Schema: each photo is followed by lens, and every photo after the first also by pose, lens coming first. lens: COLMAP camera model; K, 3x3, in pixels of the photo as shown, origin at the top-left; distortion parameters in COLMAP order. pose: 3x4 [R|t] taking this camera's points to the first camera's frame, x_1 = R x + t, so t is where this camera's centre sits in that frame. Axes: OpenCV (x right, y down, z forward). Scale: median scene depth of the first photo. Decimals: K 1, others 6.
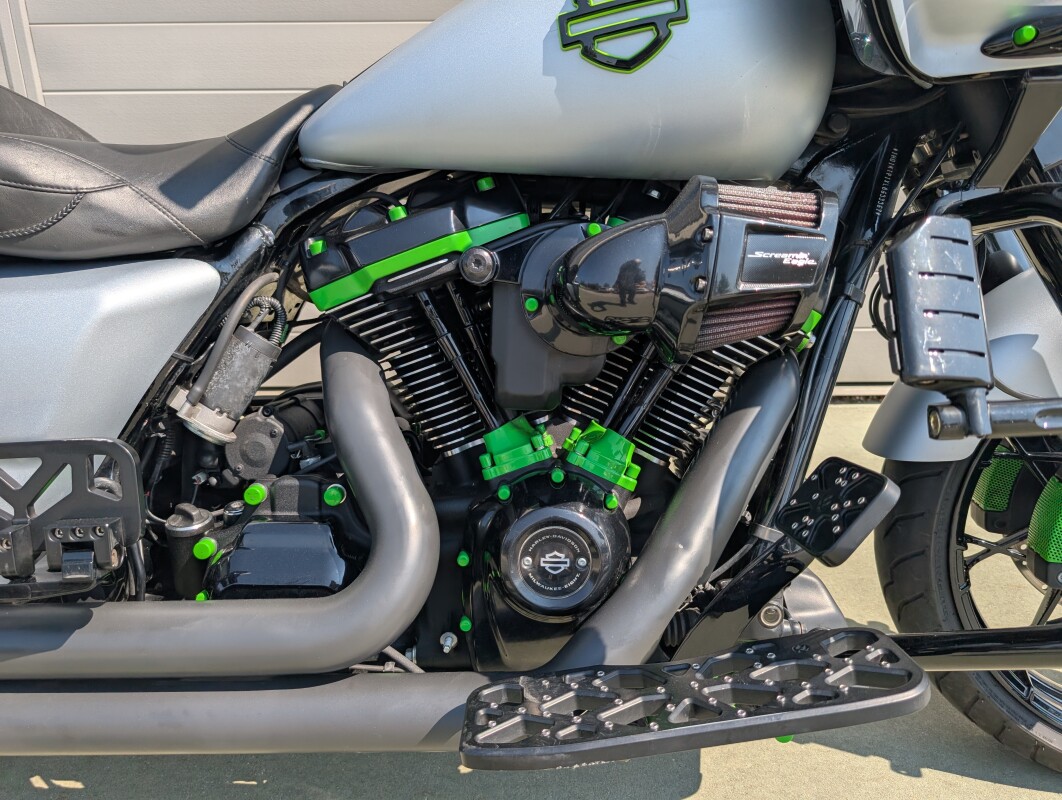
lens RADIAL K [[795.3, 0, 547.7], [0, 795.3, 405.4], [0, 0, 1]] dist [0.002030, 0.000074]
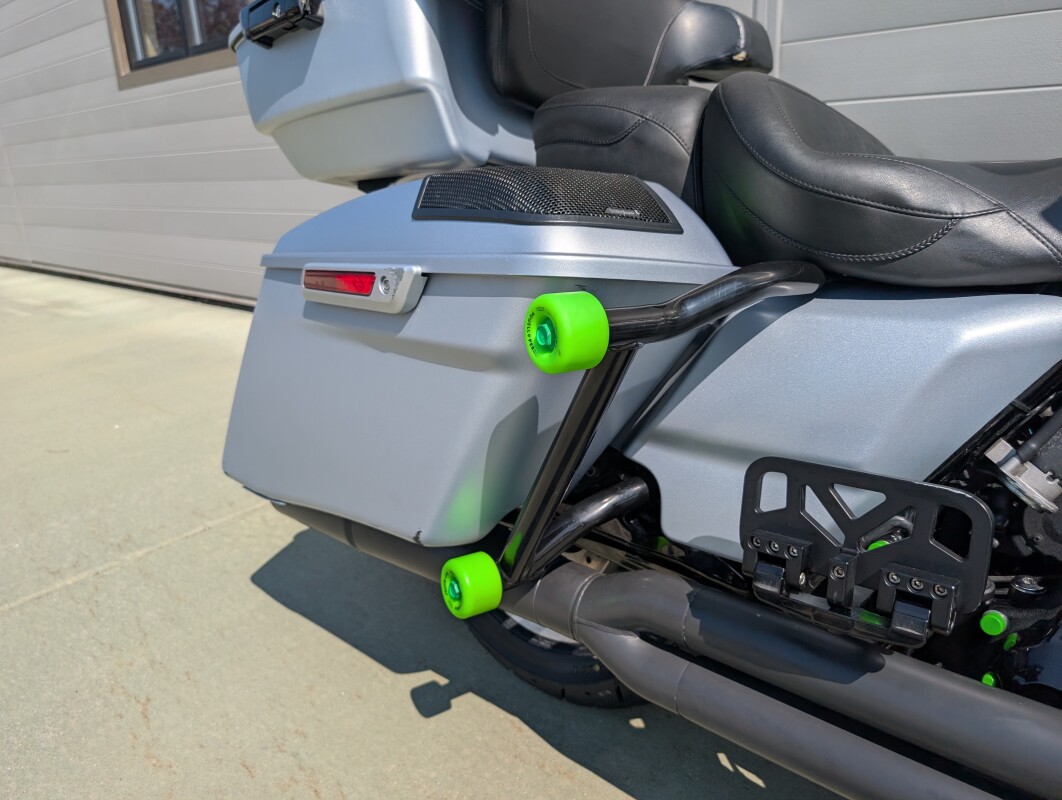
lens RADIAL K [[795.3, 0, 547.7], [0, 795.3, 405.4], [0, 0, 1]] dist [0.002030, 0.000074]
pose [[0.746444, 0.178780, -0.640983, -0.297040], [-0.184103, 0.981119, 0.059256, -0.018327], [0.639475, 0.073776, 0.765264, -0.003763]]
